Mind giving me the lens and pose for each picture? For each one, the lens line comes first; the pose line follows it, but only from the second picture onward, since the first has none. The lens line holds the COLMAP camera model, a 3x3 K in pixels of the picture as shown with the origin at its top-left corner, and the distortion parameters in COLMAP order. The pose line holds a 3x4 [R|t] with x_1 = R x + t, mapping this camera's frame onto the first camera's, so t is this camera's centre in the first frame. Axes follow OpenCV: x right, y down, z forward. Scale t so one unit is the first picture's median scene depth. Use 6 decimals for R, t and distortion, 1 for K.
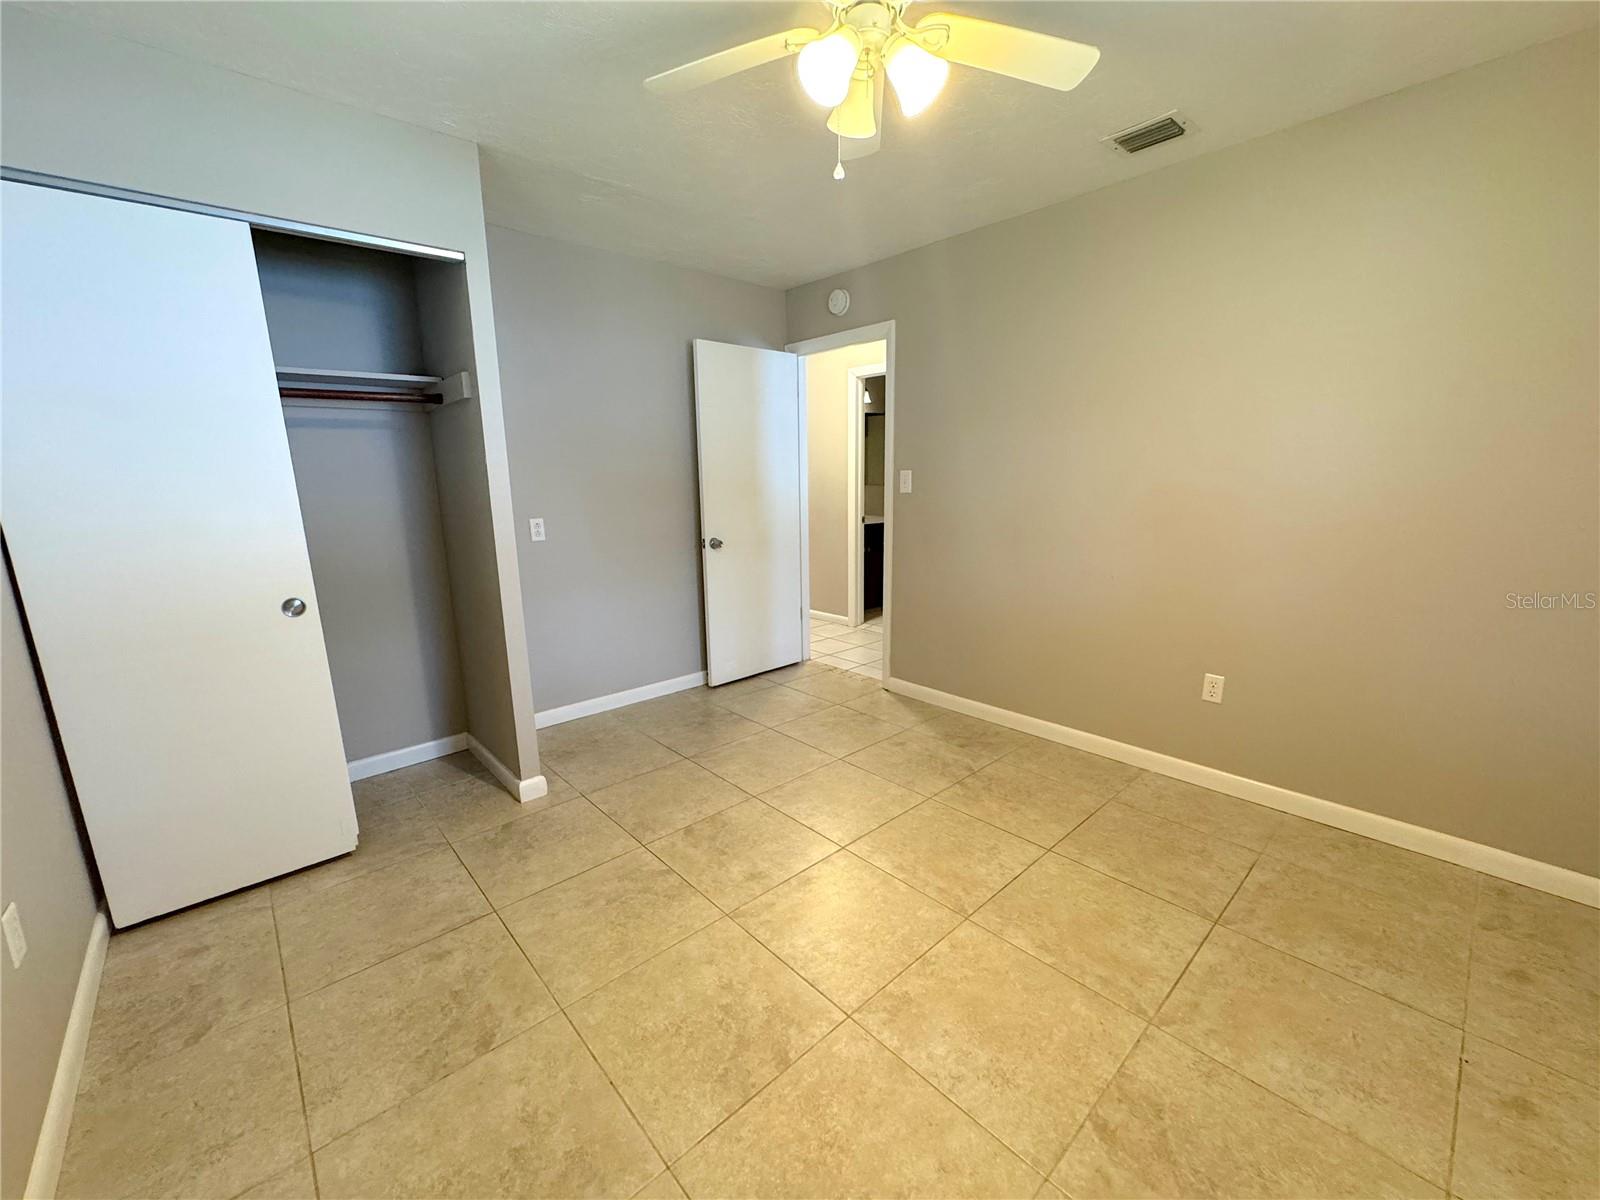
lens RADIAL K [[641.2, 0, 801.1], [0, 641.2, 601.2], [0, 0, 1]] dist [0.000778, -0.000267]
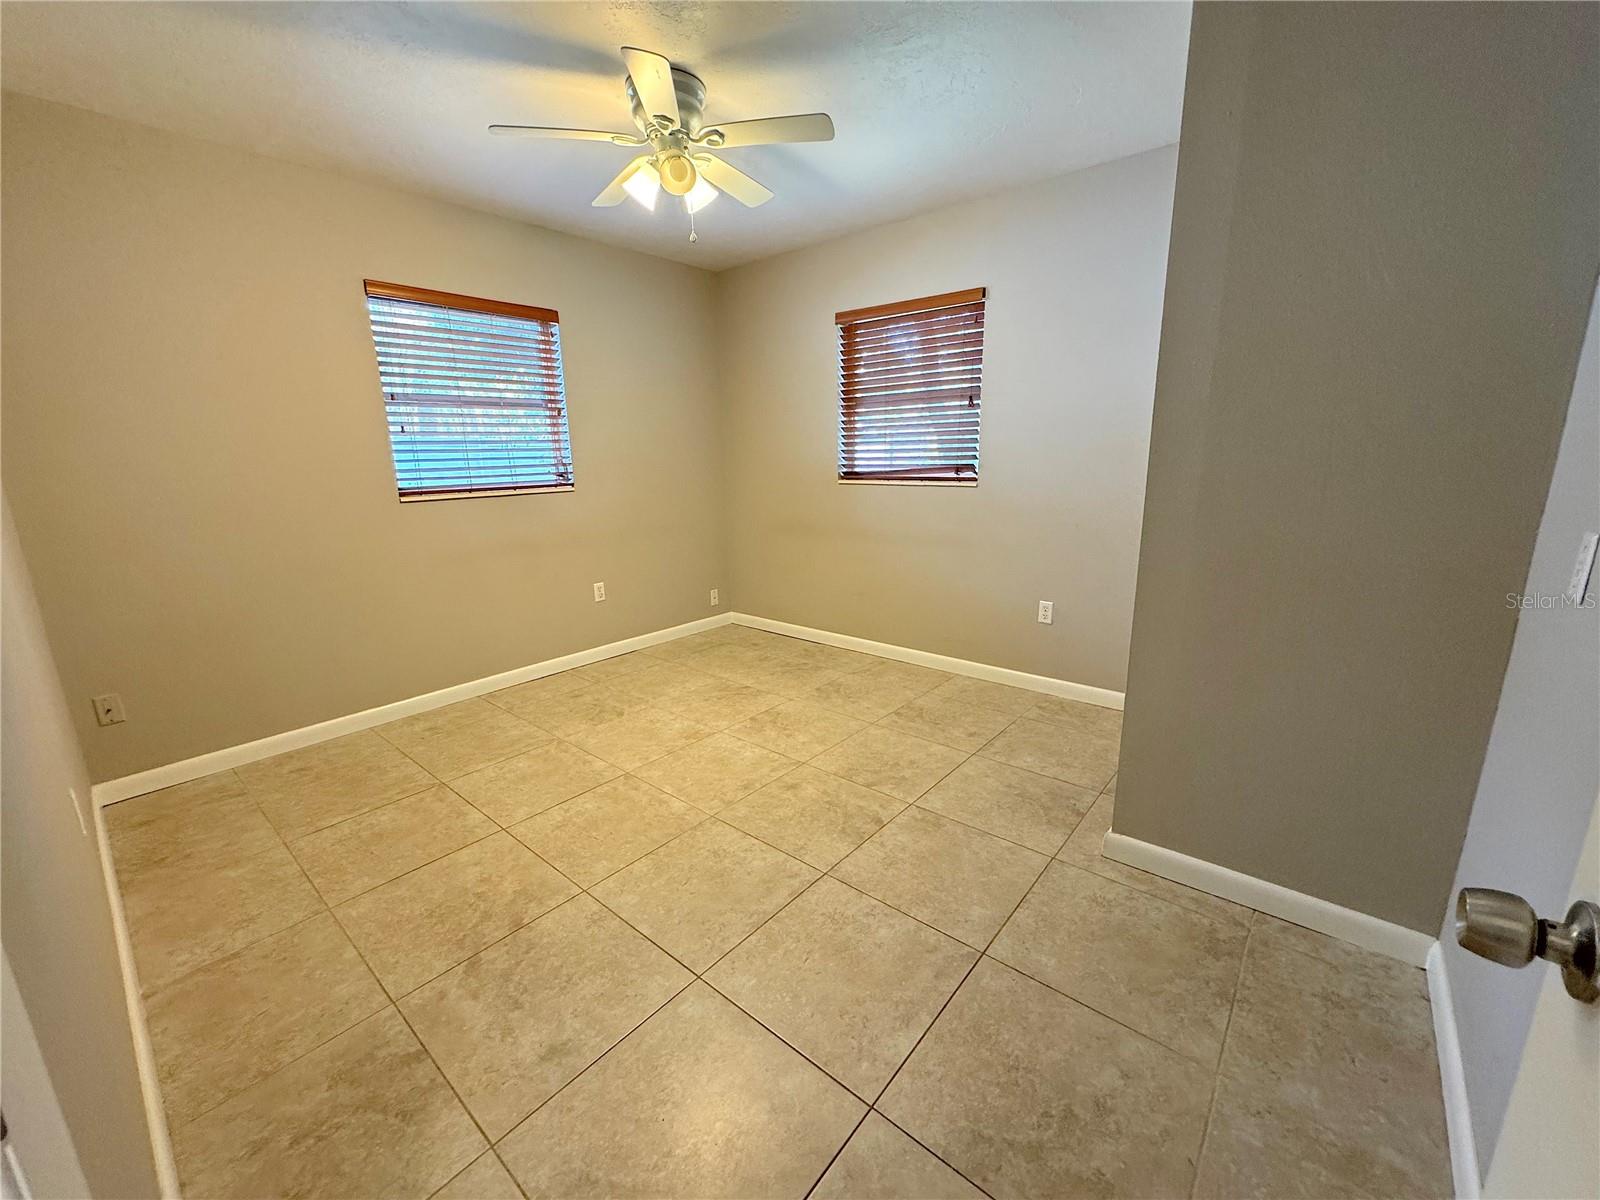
lens RADIAL K [[641.2, 0, 799.4], [0, 641.2, 599.6], [0, 0, 1]] dist [0.000778, -0.000267]
pose [[-0.991196, 0.062808, -0.116553, 0.030632], [0.009143, 0.910686, 0.412998, -0.381433], [0.132083, 0.408297, -0.903243, 2.030901]]
